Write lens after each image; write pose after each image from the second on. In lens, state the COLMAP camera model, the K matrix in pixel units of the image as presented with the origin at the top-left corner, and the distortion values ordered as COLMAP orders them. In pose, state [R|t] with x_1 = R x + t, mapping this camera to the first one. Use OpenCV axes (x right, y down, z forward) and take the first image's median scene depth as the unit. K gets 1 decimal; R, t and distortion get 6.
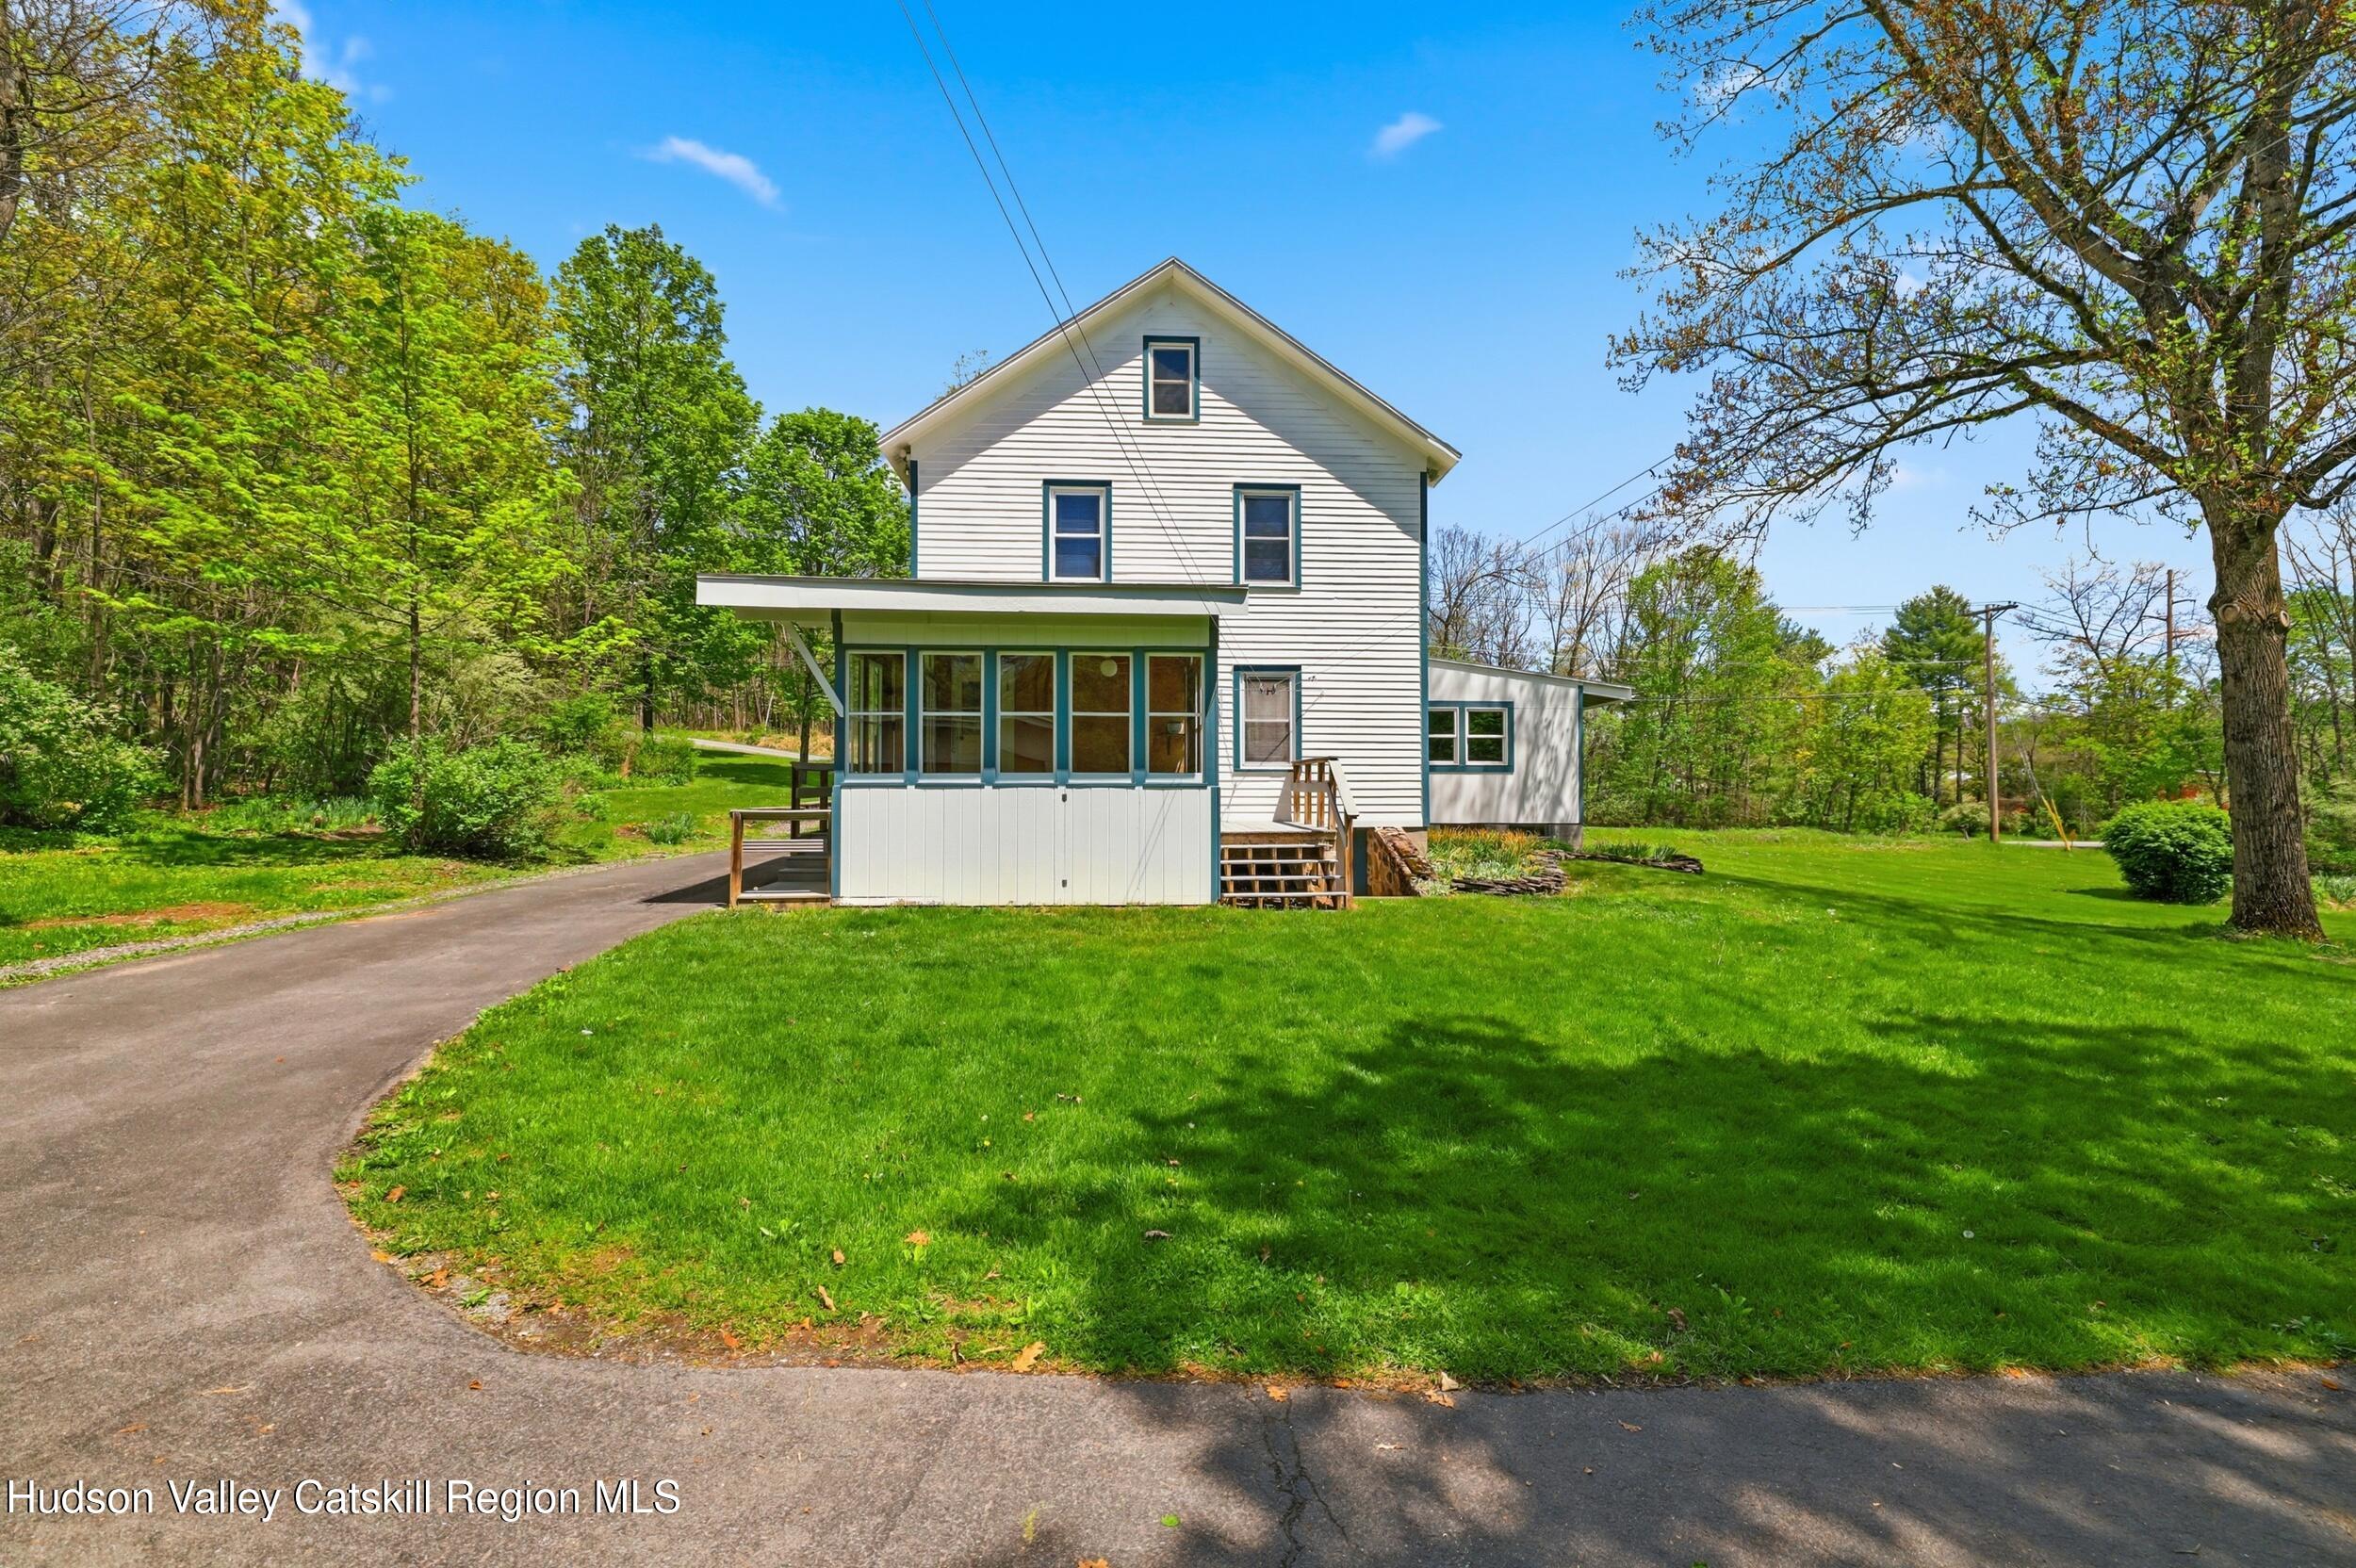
lens RADIAL K [[1008.6, 0, 1178.0], [0, 1008.6, 784.0], [0, 0, 1]] dist [0.010400, 0.000012]
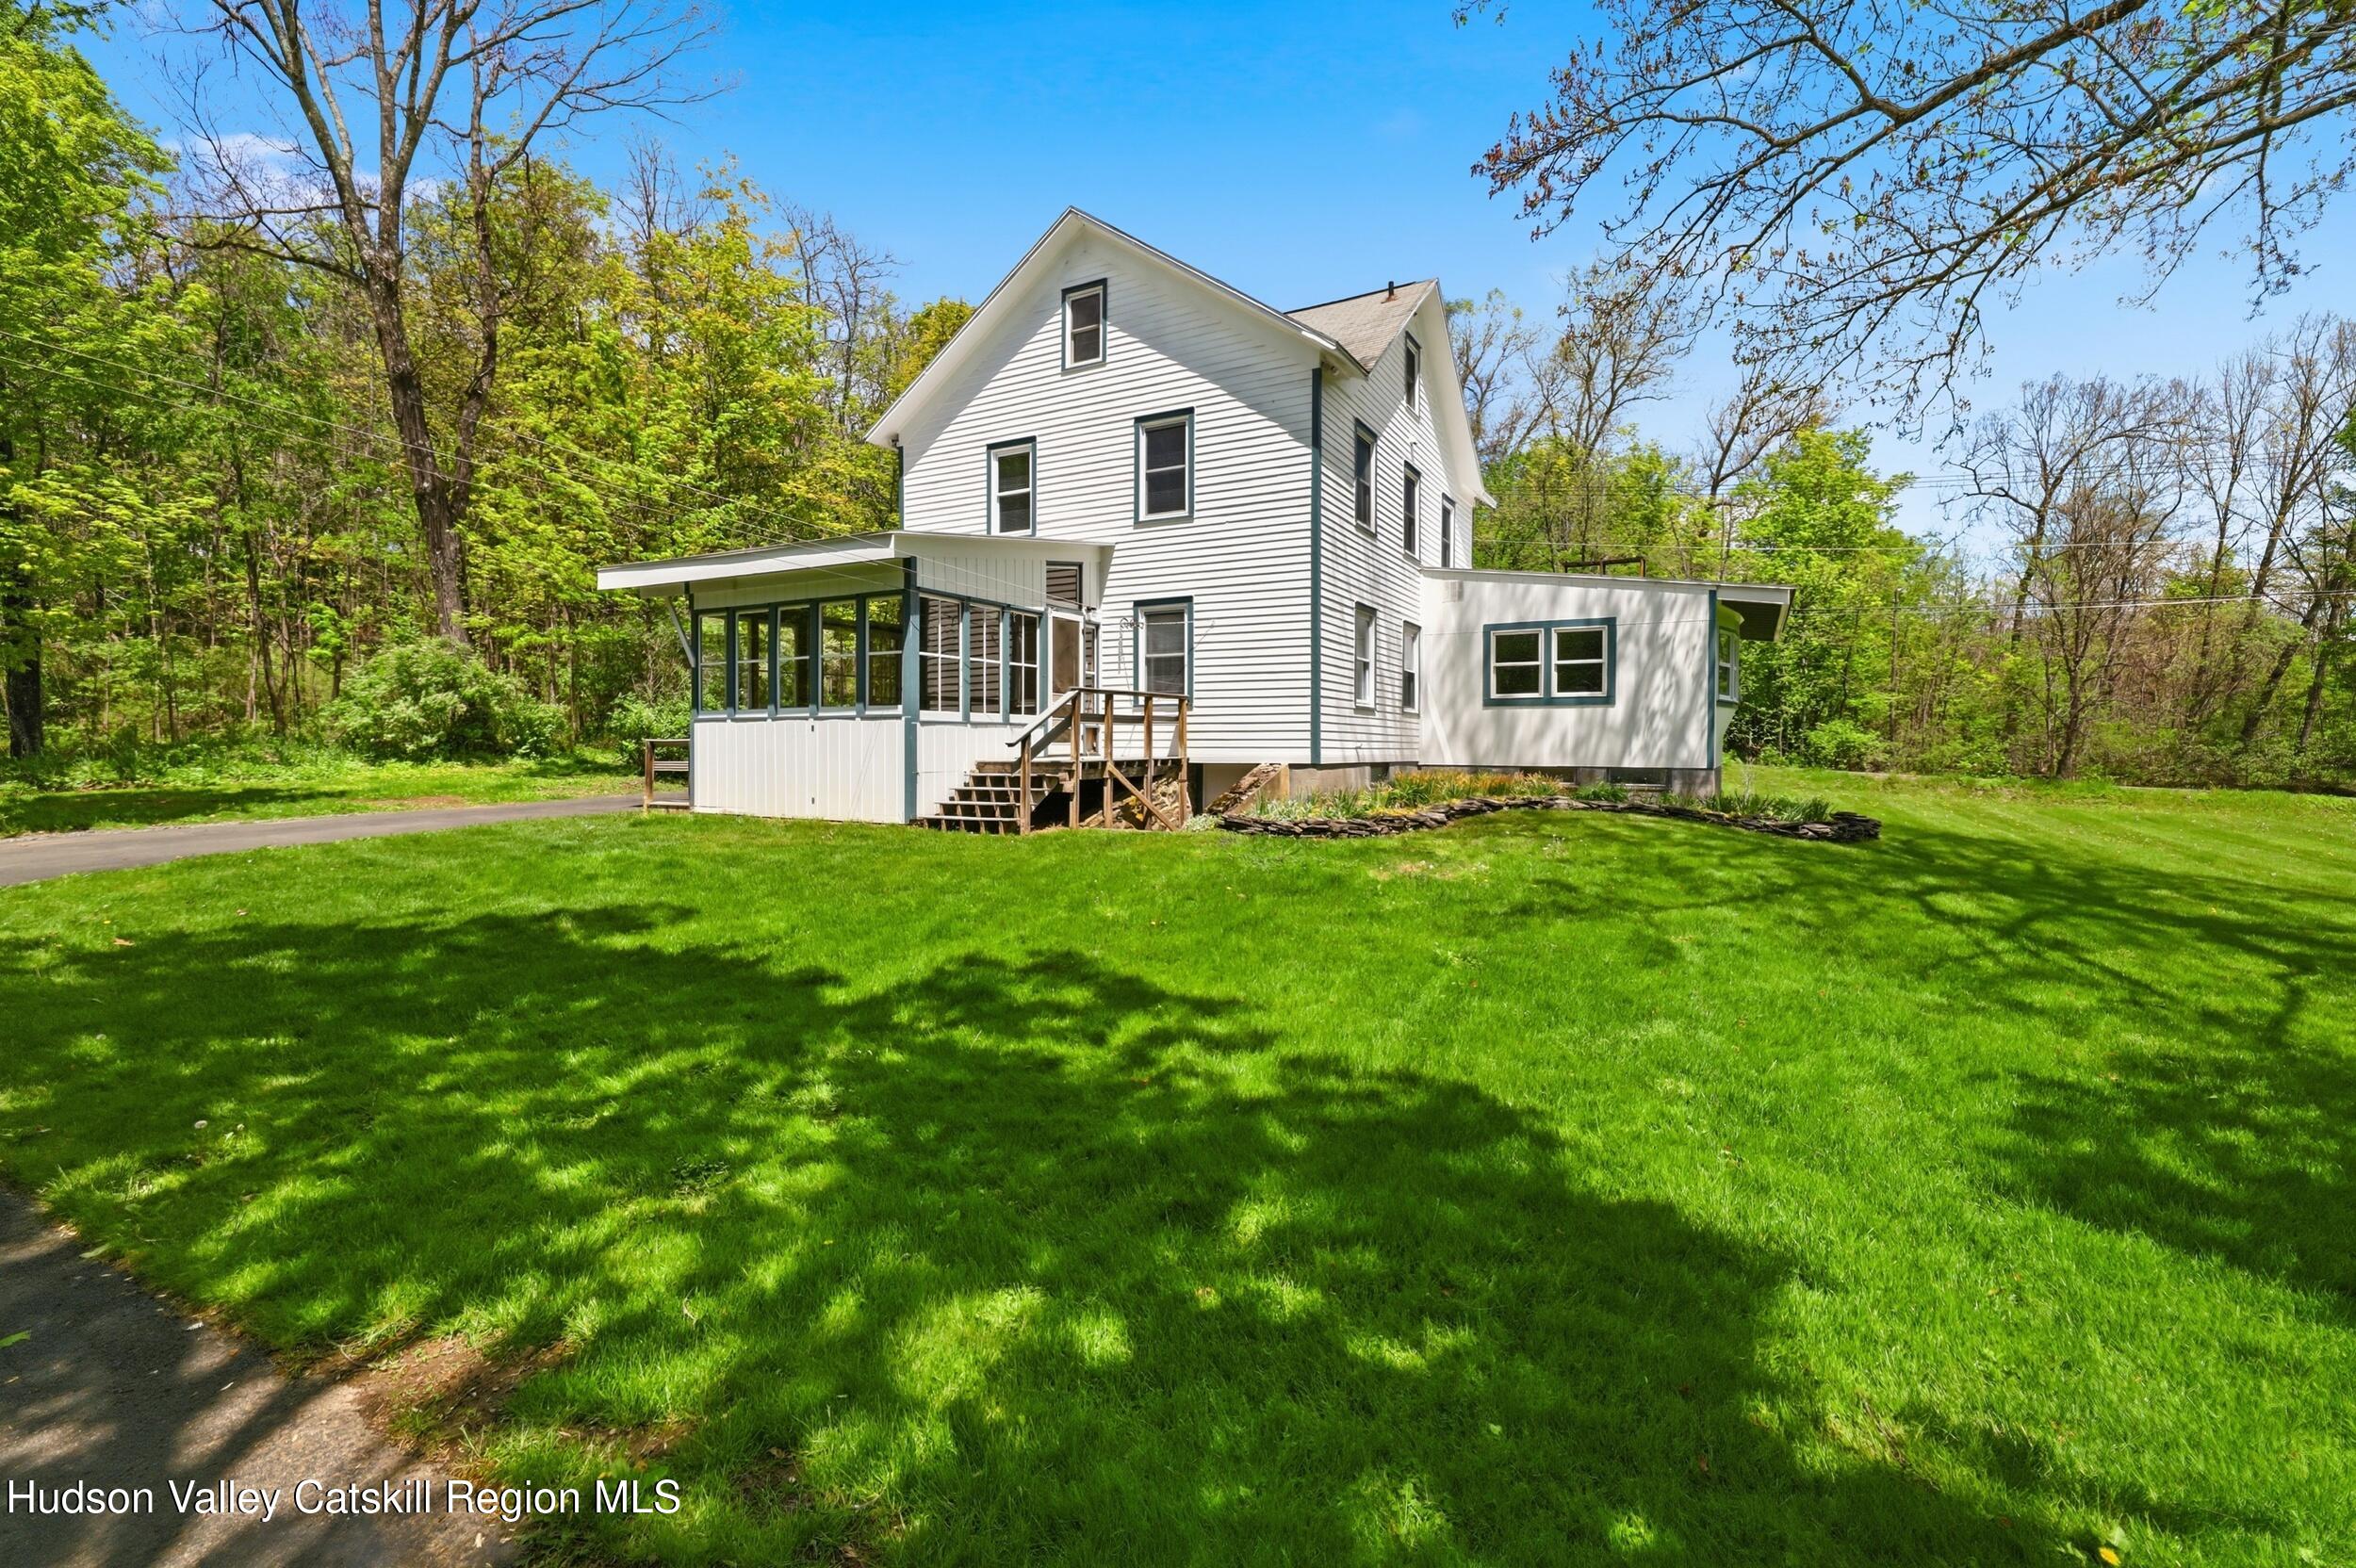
lens RADIAL K [[1008.6, 0, 1178.0], [0, 1008.6, 784.0], [0, 0, 1]] dist [0.010400, 0.000012]
pose [[0.843676, 0.022353, -0.536388, 0.634690], [0.003154, 0.998909, 0.046590, 0.018121], [0.536844, -0.040999, 0.842685, 0.163203]]
